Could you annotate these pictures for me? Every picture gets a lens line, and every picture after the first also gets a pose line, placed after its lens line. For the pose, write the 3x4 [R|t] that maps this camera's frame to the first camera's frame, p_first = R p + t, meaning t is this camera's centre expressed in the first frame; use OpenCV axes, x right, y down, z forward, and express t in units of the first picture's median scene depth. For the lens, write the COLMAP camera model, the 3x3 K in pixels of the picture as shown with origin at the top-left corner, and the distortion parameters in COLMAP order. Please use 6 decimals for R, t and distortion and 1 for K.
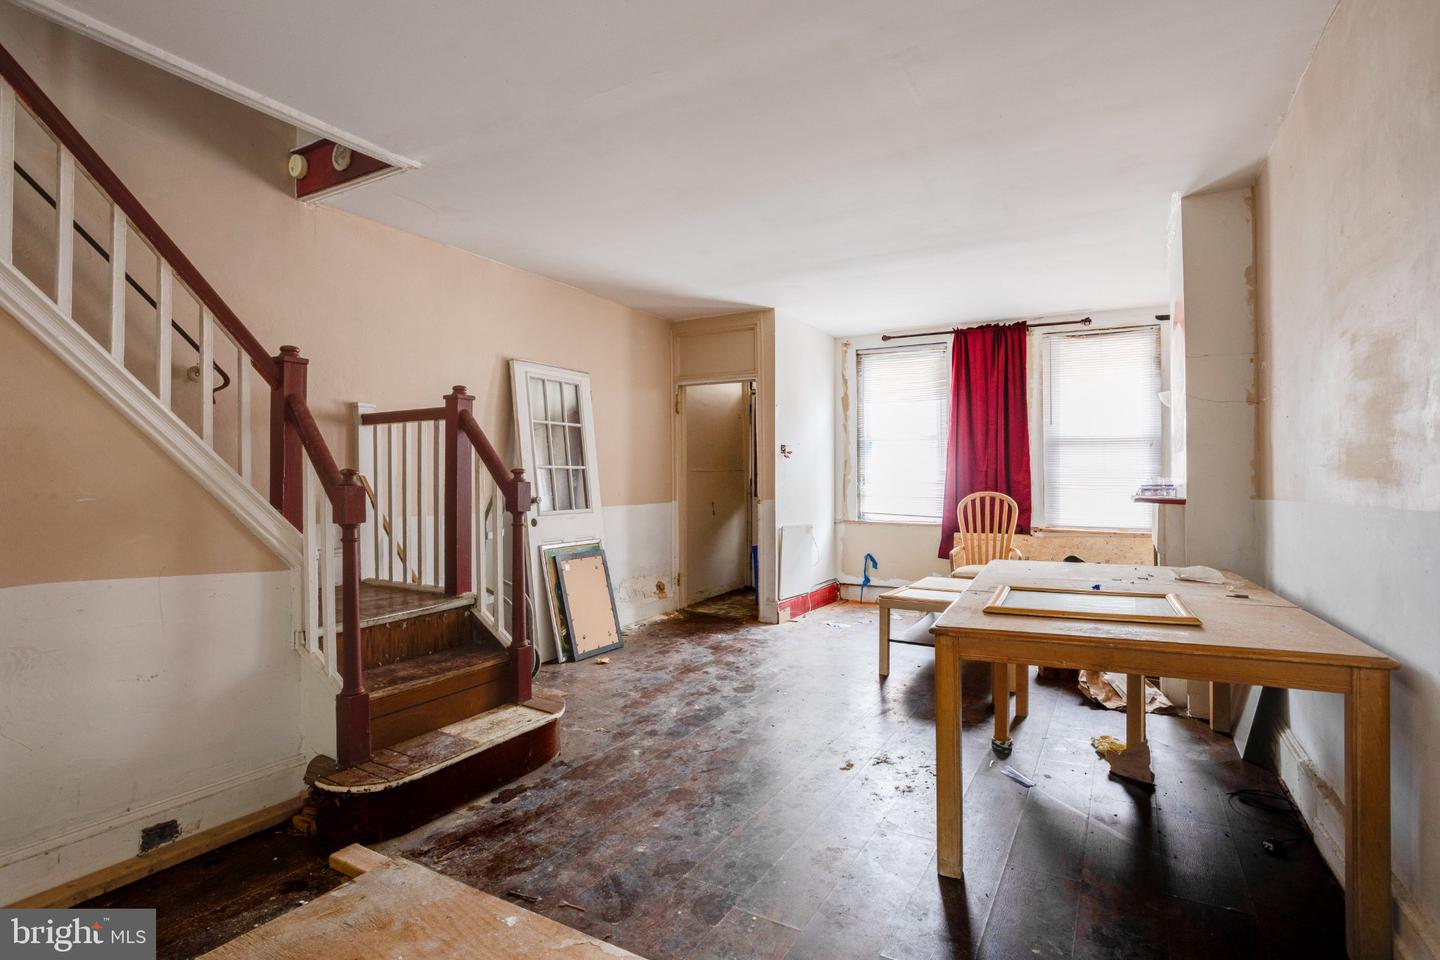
lens RADIAL K [[694.4, 0, 720.0], [0, 694.4, 480.0], [0, 0, 1]] dist [-0.060157, 0.039230]
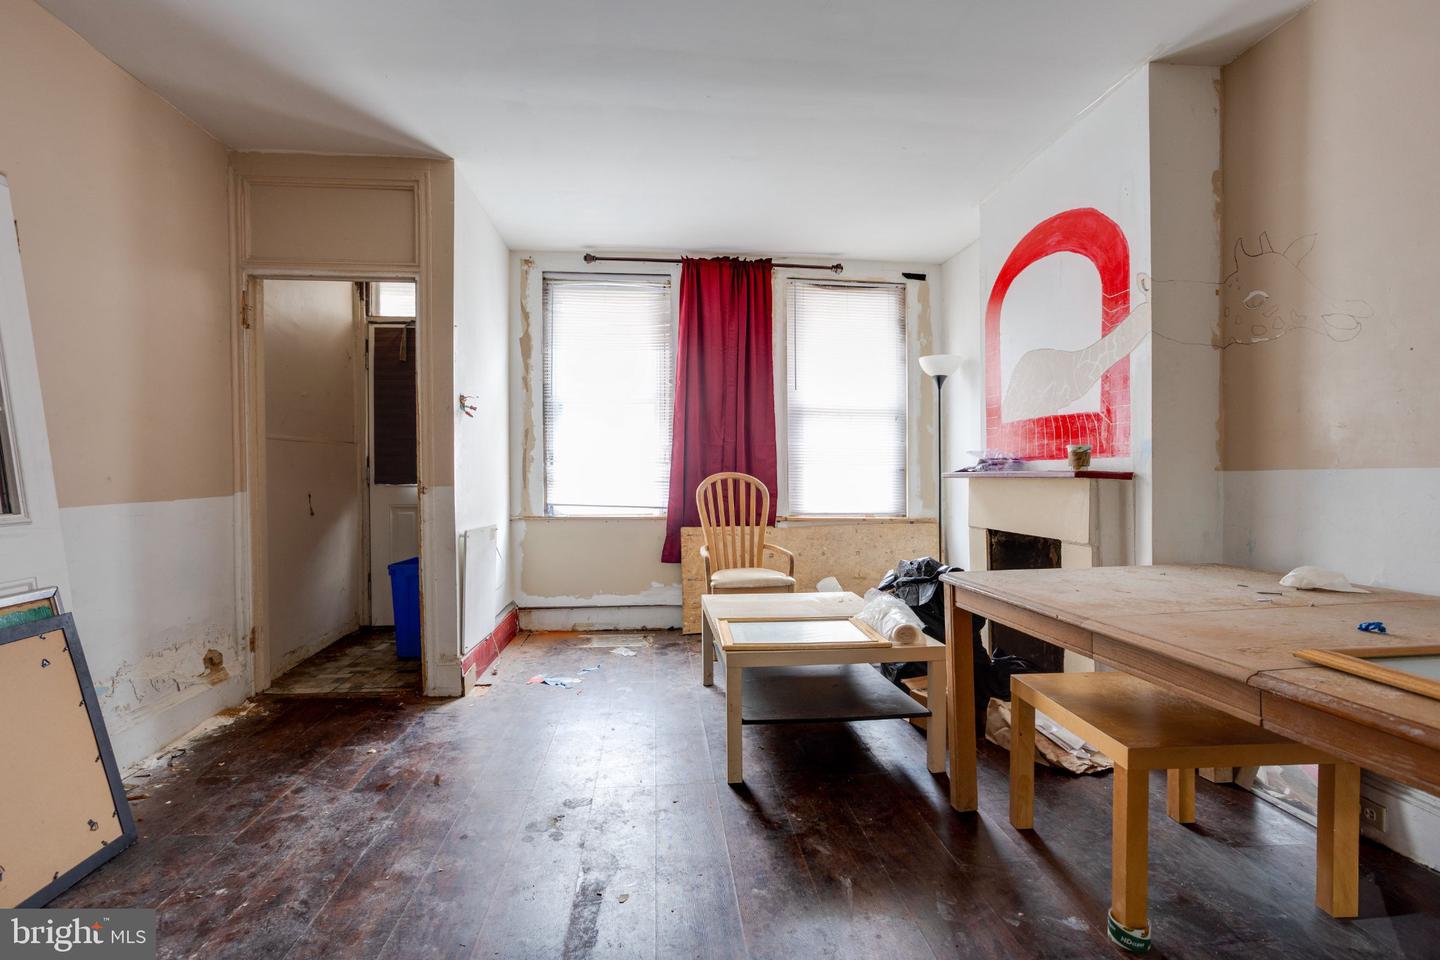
lens RADIAL K [[694.4, 0, 720.0], [0, 694.4, 480.0], [0, 0, 1]] dist [-0.060157, 0.039230]
pose [[0.812326, -0.009752, 0.583122, -0.075503], [0.001734, 0.999896, 0.014307, 0.014748], [-0.583201, -0.010611, 0.812258, 0.387156]]
